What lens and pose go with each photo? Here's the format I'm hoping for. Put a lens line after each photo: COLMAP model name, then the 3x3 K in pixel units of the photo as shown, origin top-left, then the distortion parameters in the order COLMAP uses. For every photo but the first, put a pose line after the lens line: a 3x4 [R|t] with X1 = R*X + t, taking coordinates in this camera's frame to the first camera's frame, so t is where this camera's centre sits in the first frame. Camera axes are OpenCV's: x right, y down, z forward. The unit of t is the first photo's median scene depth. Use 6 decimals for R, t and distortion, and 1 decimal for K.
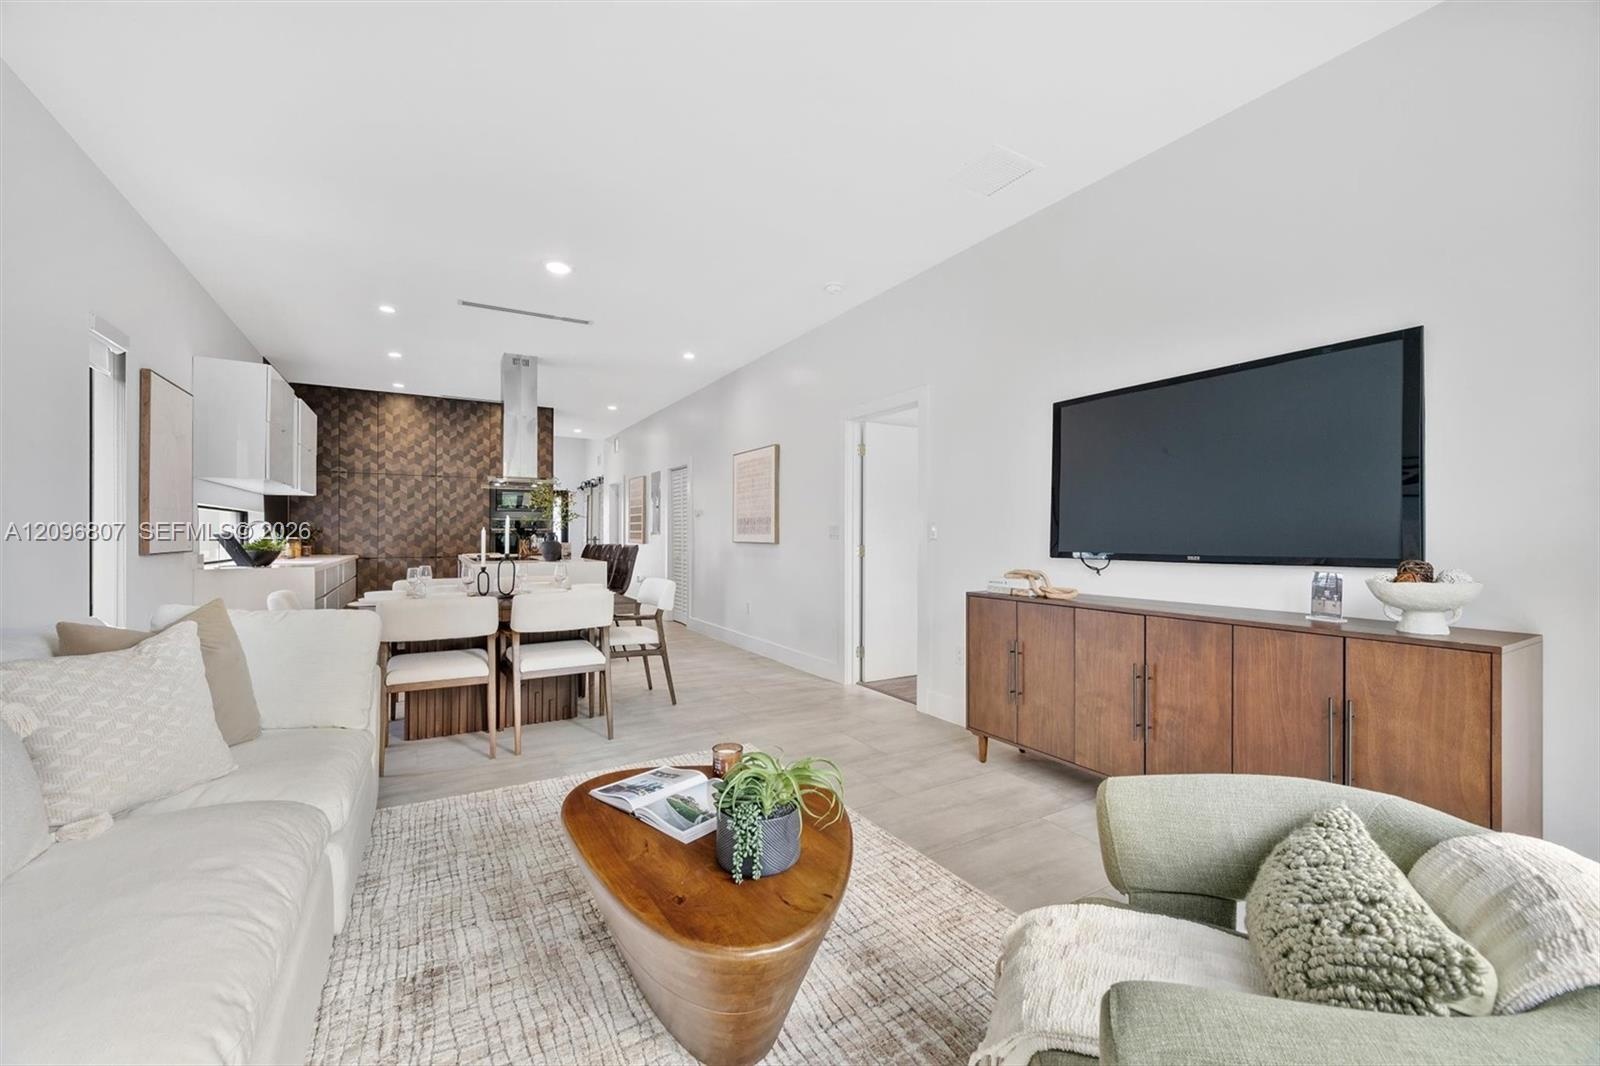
lens RADIAL K [[629.8, 0, 791.6], [0, 629.8, 537.4], [0, 0, 1]] dist [-0.000169, 0.000059]
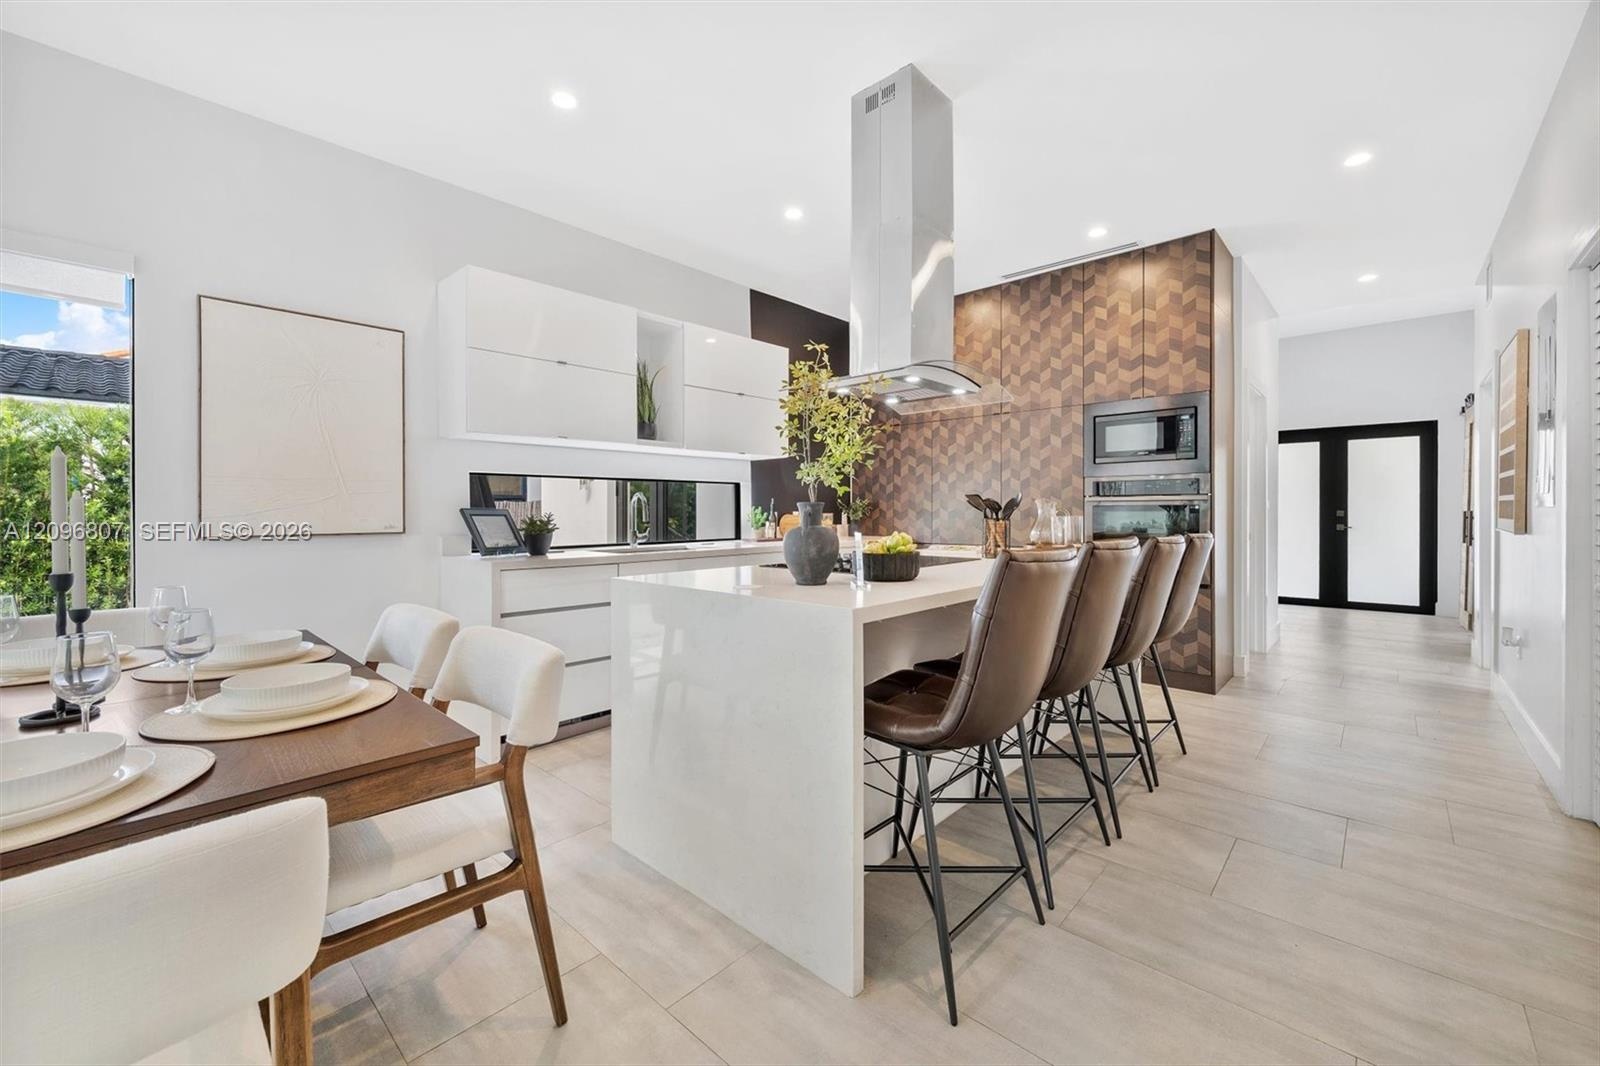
lens RADIAL K [[640.0, 0, 802.1], [0, 640.0, 513.1], [0, 0, 1]] dist [-0.002480, -0.000282]
pose [[0.295347, 0.001799, -0.955388, -0.030304], [0.000462, 0.999998, 0.002026, -0.002298], [0.955390, -0.001040, 0.295346, 0.658838]]
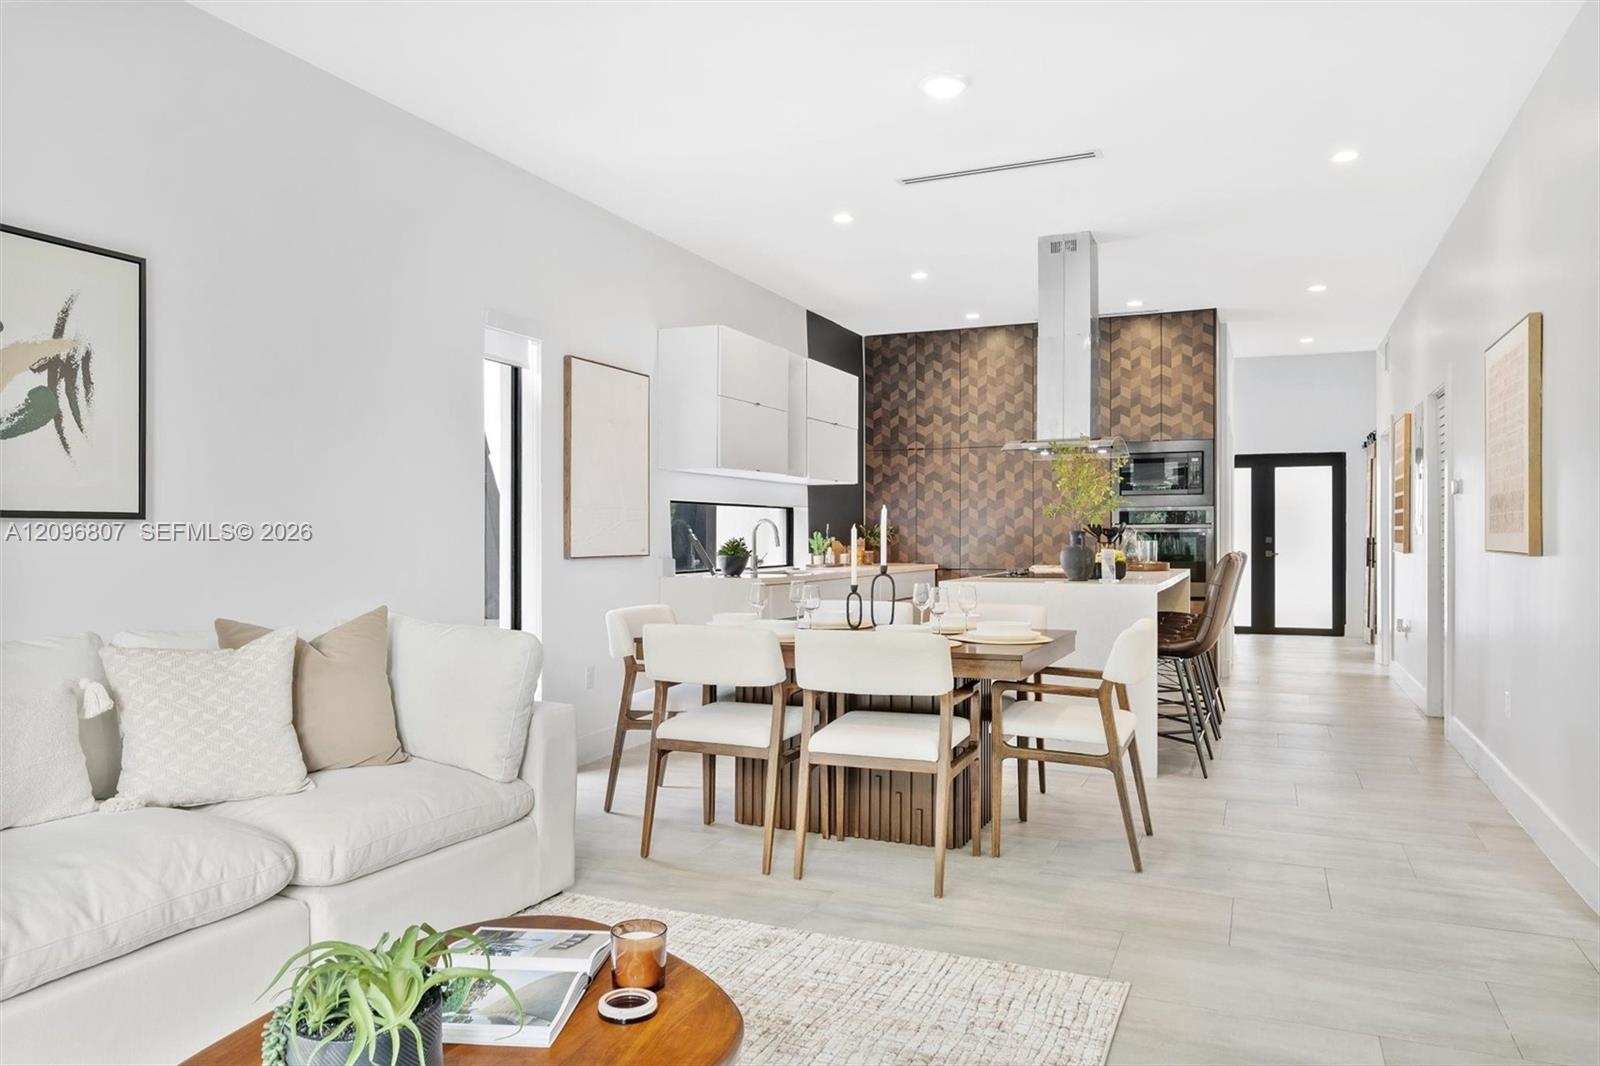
lens RADIAL K [[1083.9, 0, 800.0], [0, 1083.9, 533.0], [0, 0, 1]] dist [-0.004912, -0.000938]
pose [[0.592901, -0.004273, -0.805264, 0.199022], [-0.000610, 0.999983, -0.005756, -0.000262], [0.805275, 0.003904, 0.592888, 0.151410]]
